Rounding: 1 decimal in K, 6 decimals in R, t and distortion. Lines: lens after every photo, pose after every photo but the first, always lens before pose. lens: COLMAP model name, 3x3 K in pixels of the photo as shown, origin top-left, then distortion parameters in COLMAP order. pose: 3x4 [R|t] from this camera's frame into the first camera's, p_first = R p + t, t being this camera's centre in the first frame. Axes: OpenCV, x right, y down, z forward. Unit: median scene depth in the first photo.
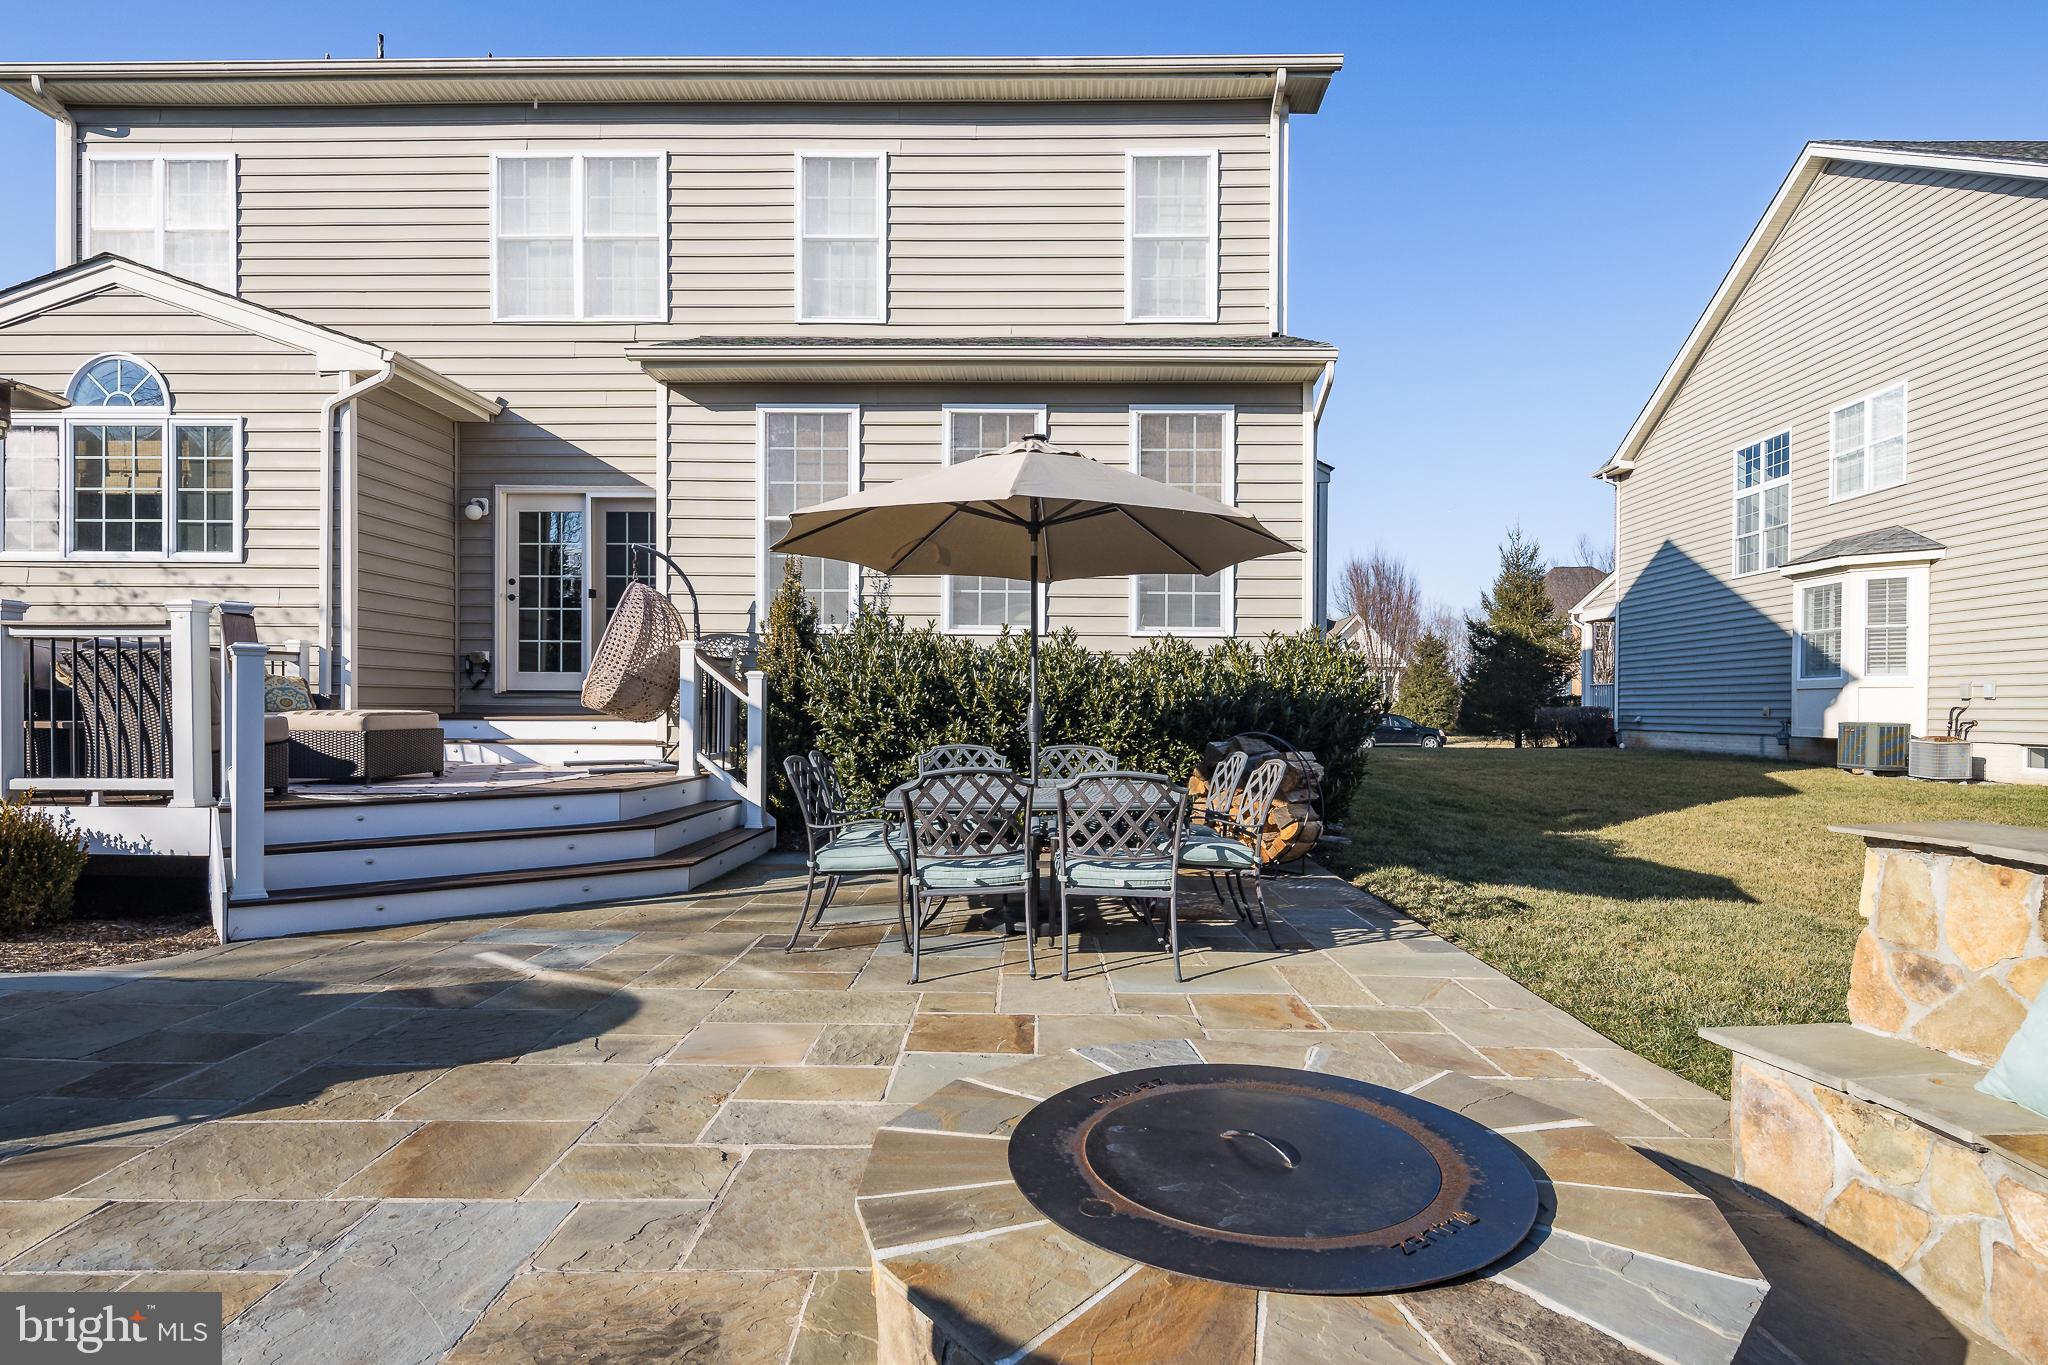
lens RADIAL K [[1053.2, 0, 1047.7], [0, 1053.2, 720.9], [0, 0, 1]] dist [0.001451, -0.001466]
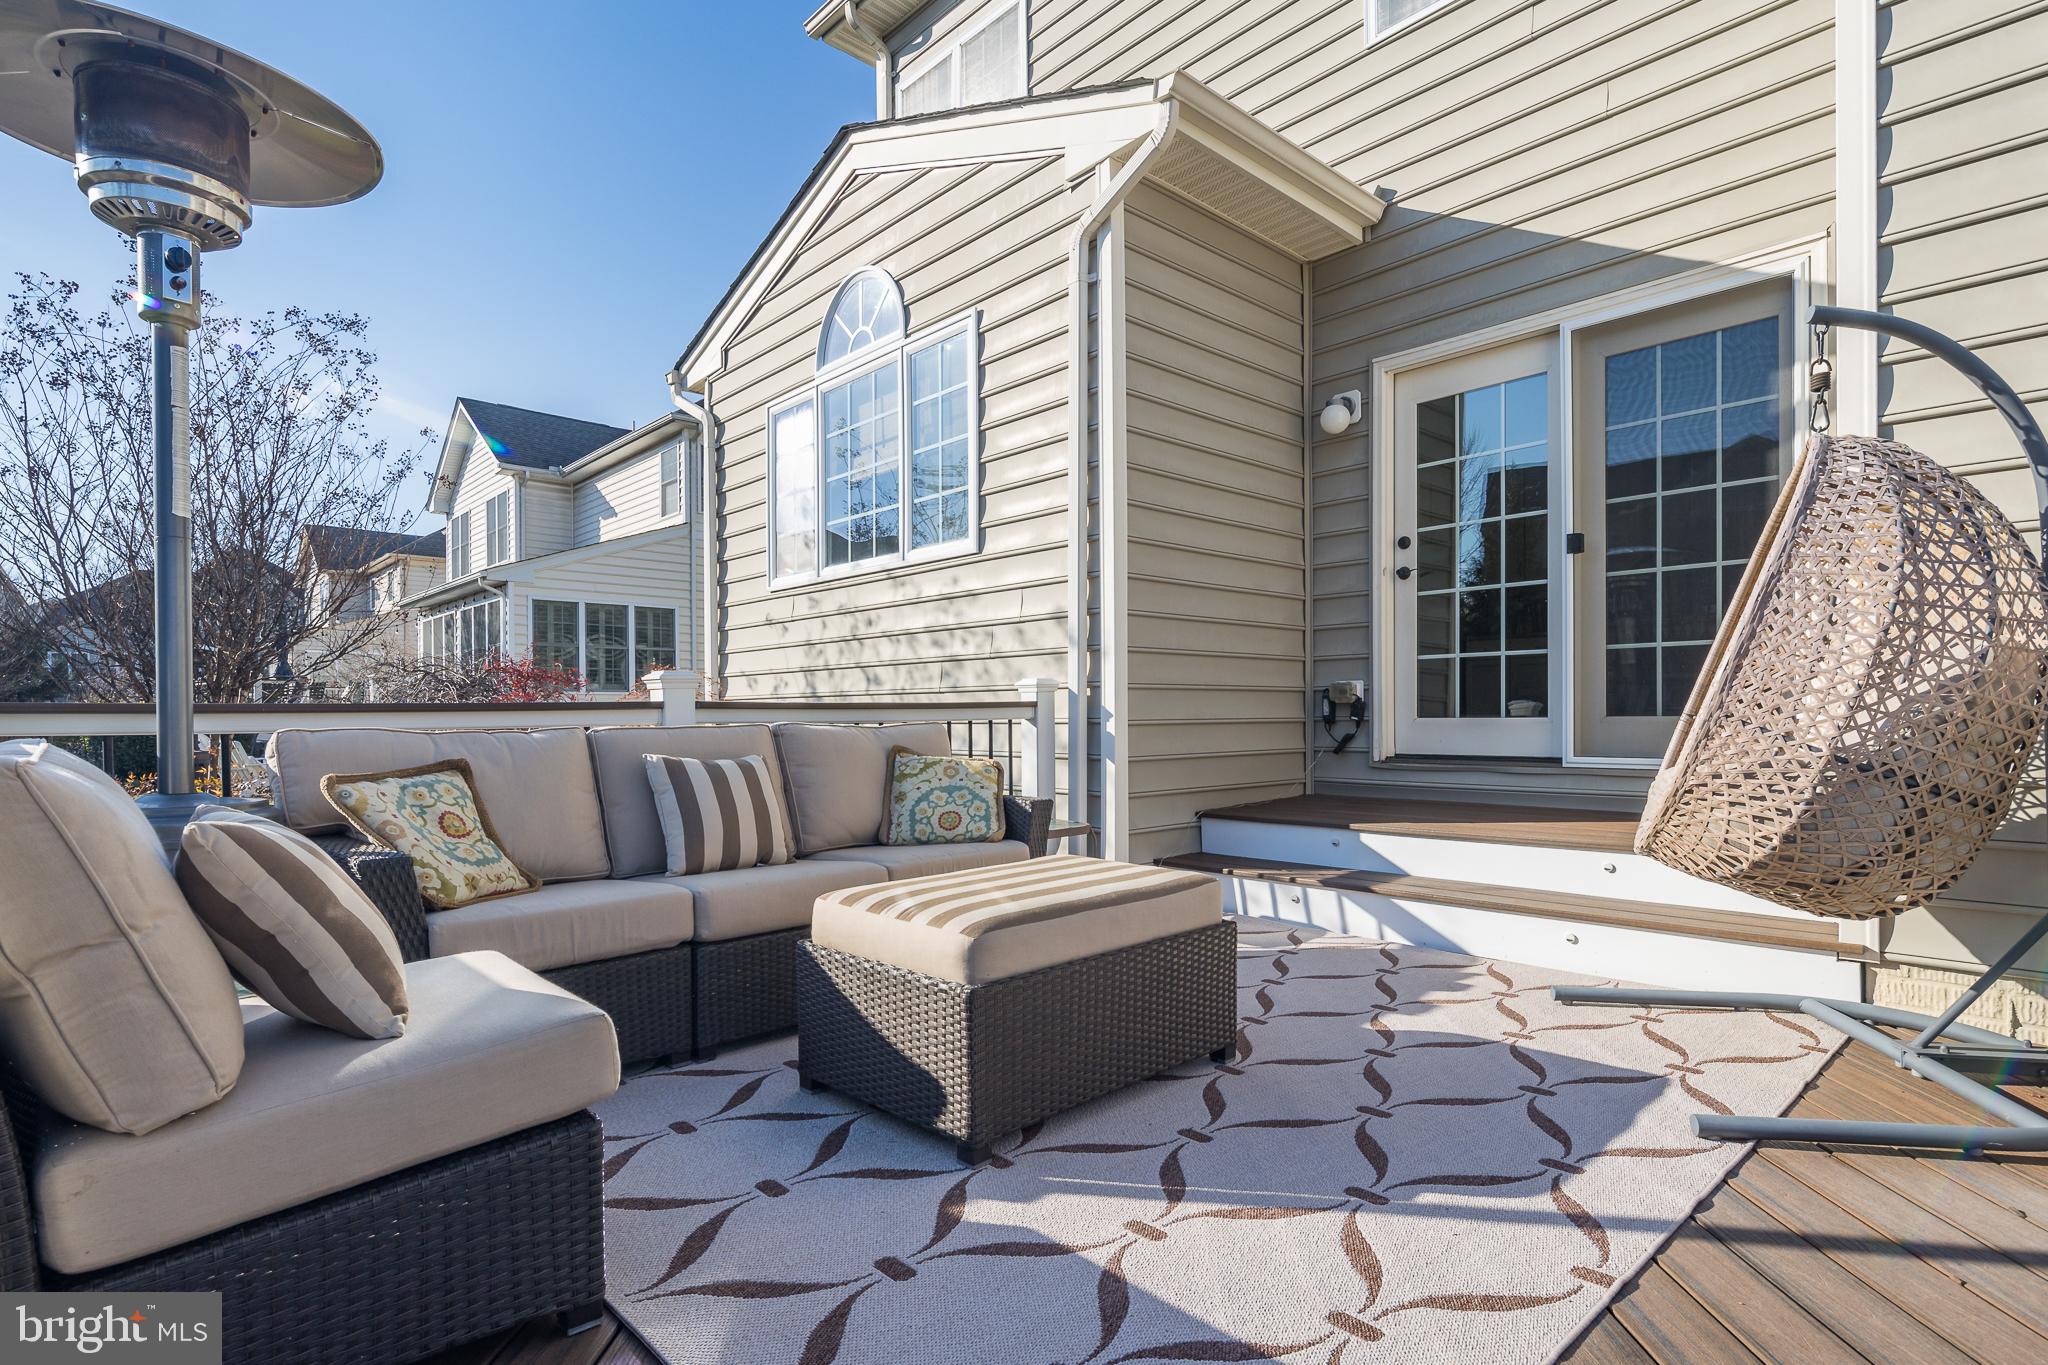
lens RADIAL K [[1028.5, 0, 1030.8], [0, 1028.5, 727.5], [0, 0, 1]] dist [0.021480, -0.000057]
pose [[0.691542, -0.006435, -0.722307, -0.280702], [0.005097, 0.999979, -0.004029, -0.042354], [0.722318, -0.000896, 0.691560, 0.538284]]
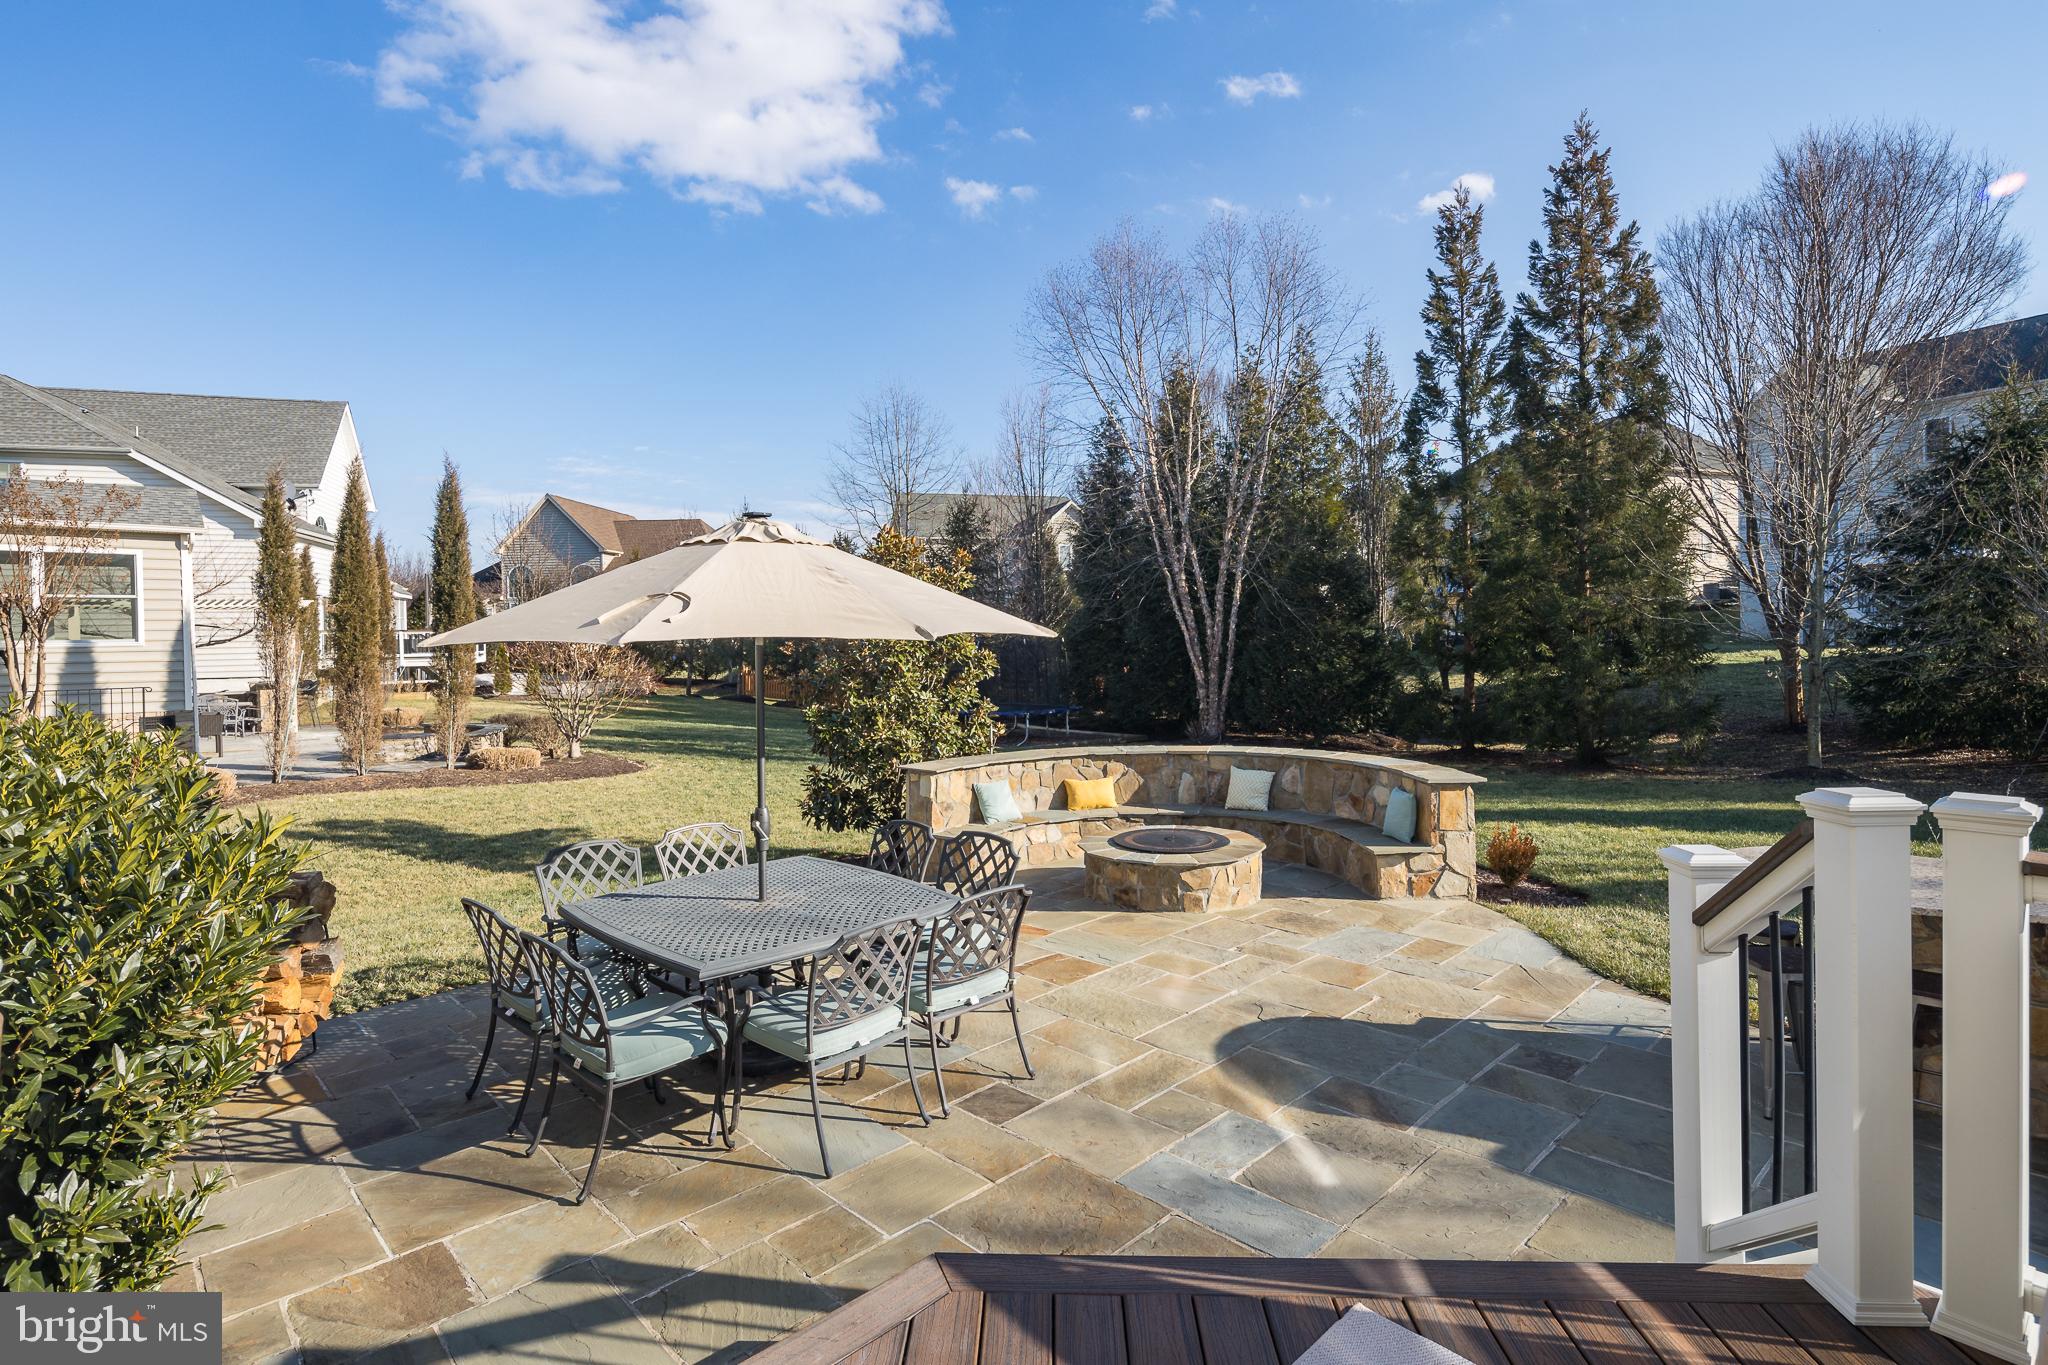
lens RADIAL K [[1016.3, 0, 1014.8], [0, 1016.3, 634.7], [0, 0, 1]] dist [0.002198, -0.000587]
pose [[-0.692338, -0.002481, 0.721569, -0.436600], [0.017445, 0.999644, 0.020175, -0.099006], [-0.721362, 0.026555, -0.692049, 0.794592]]
